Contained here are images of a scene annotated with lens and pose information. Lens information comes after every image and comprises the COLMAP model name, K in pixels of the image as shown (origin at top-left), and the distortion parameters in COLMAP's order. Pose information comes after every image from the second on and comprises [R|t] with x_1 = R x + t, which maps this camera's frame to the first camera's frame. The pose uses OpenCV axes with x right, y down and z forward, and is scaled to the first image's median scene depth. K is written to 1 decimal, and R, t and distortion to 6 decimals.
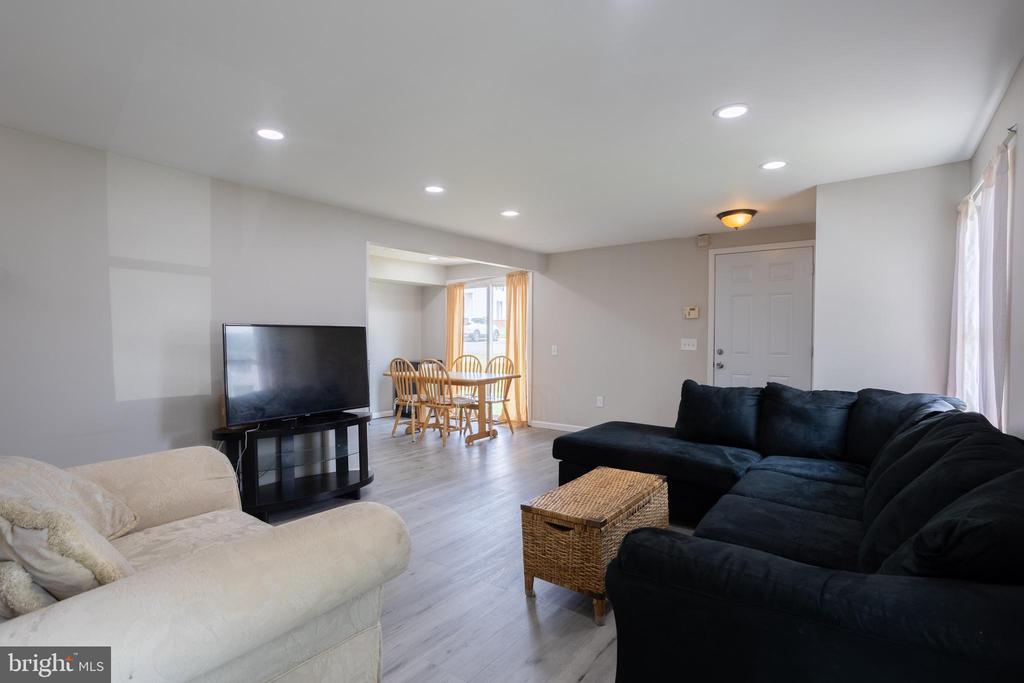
lens RADIAL K [[494.2, 0, 511.0], [0, 494.2, 342.9], [0, 0, 1]] dist [-0.001625, 0.002718]
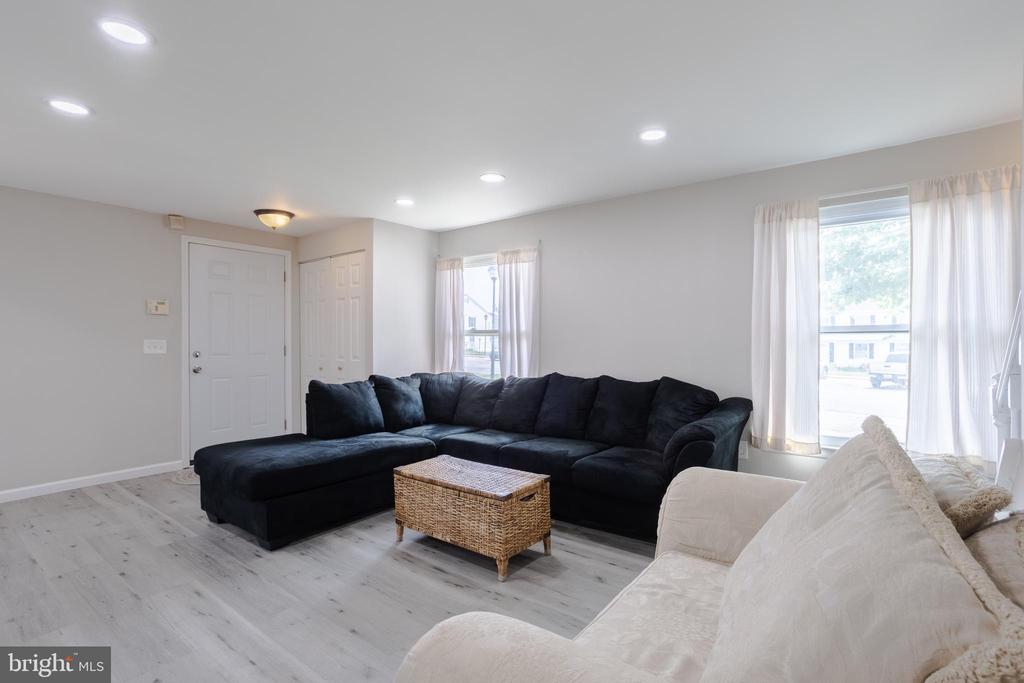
lens RADIAL K [[494.2, 0, 516.5], [0, 494.2, 342.9], [0, 0, 1]] dist [-0.001625, 0.002718]
pose [[0.023273, -0.005252, 0.999715, -0.481217], [0.010739, 0.999930, 0.005003, -0.000468], [-0.999671, 0.010619, 0.023328, 0.445766]]
